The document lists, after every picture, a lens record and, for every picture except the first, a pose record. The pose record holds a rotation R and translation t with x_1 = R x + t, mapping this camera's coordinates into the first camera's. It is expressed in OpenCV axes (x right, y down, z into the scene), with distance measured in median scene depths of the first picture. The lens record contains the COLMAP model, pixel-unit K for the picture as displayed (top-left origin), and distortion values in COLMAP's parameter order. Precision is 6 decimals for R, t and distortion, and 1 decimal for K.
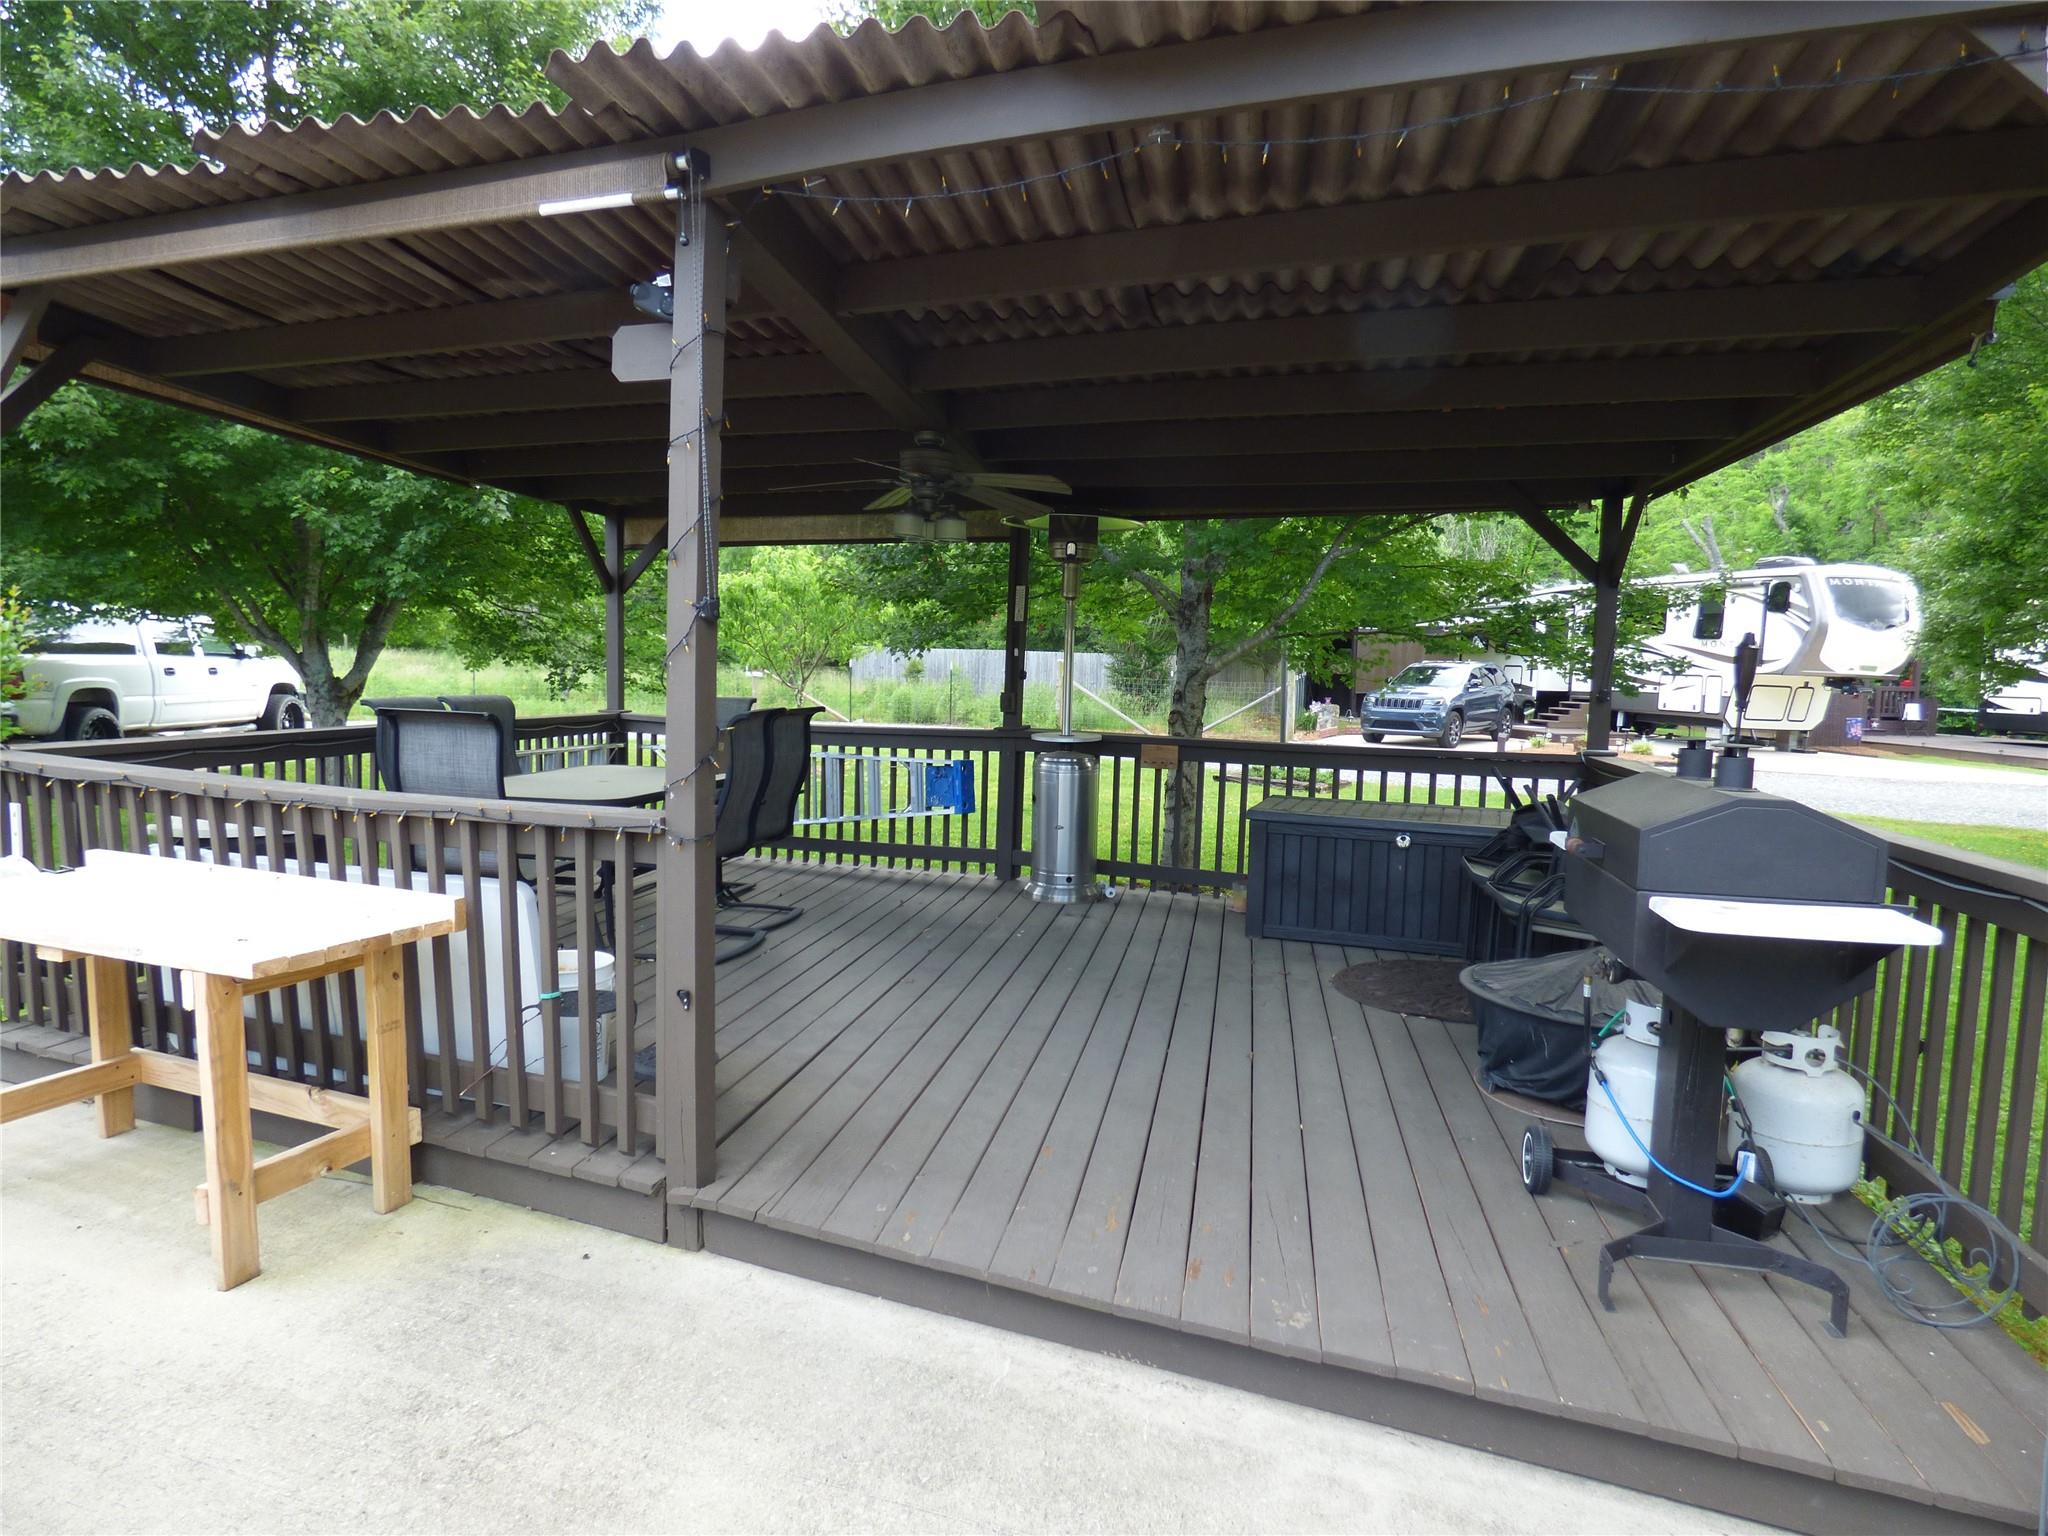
lens RADIAL K [[1256.5, 0, 1016.0], [0, 1256.5, 766.7], [0, 0, 1]] dist [-0.019849, 0.002273]
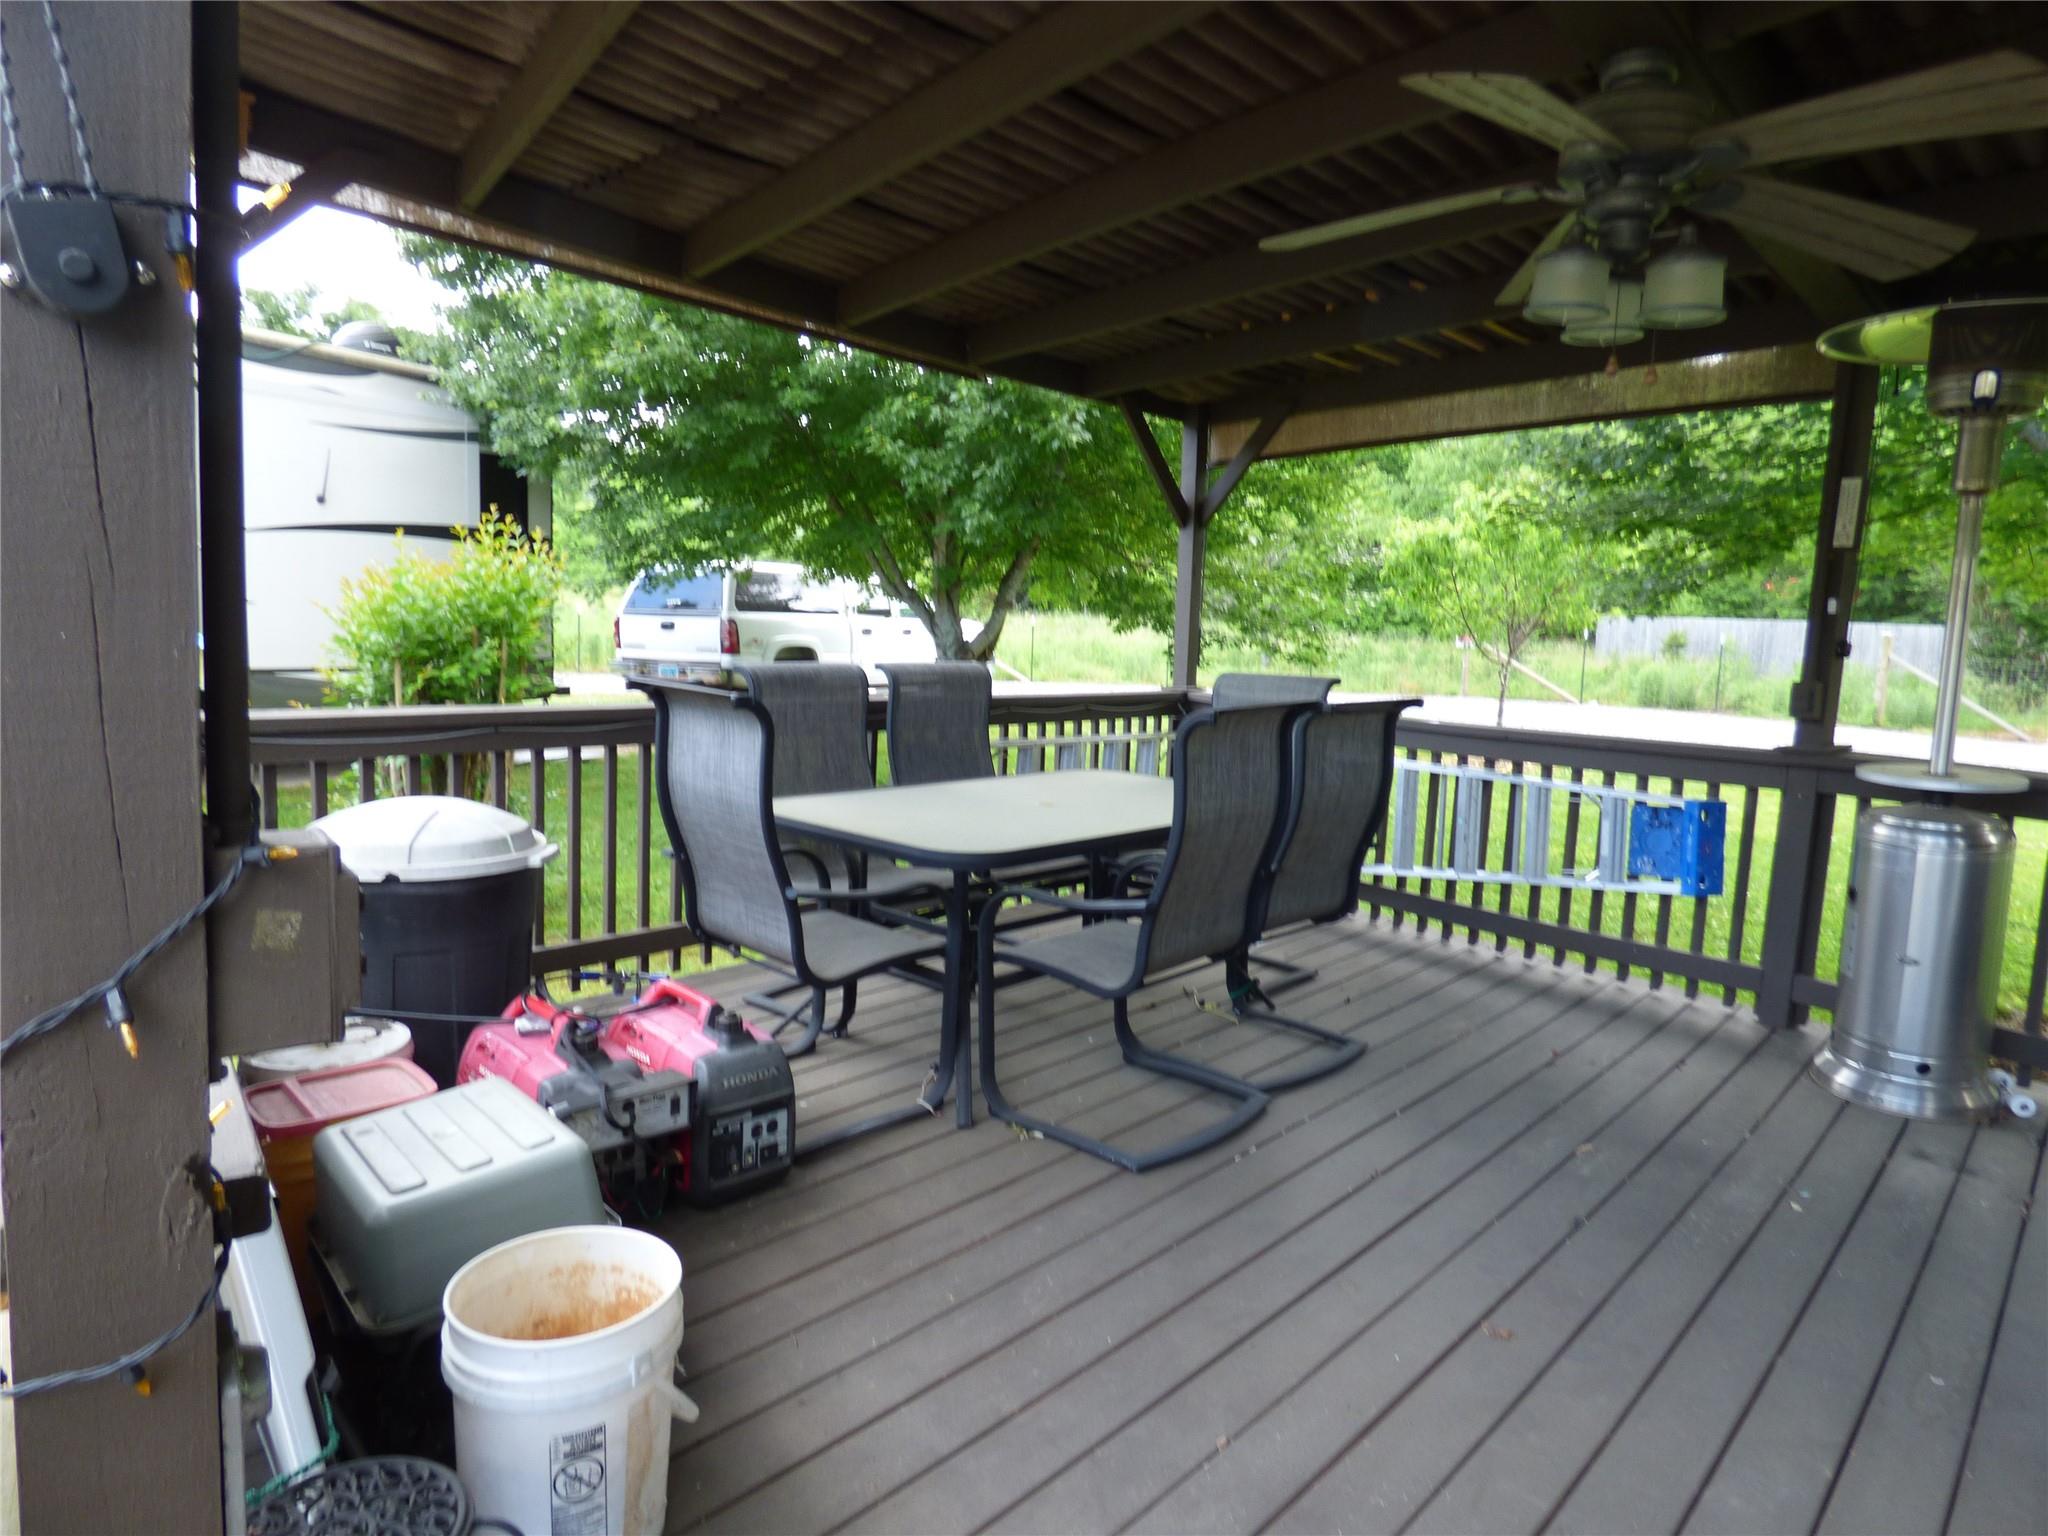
lens RADIAL K [[1256.5, 0, 1016.0], [0, 1256.5, 766.7], [0, 0, 1]] dist [-0.019849, 0.002273]
pose [[0.842975, 0.068344, -0.533594, -0.005105], [-0.055491, 0.997653, 0.040117, -0.025190], [0.535084, -0.004208, 0.844789, 0.360430]]
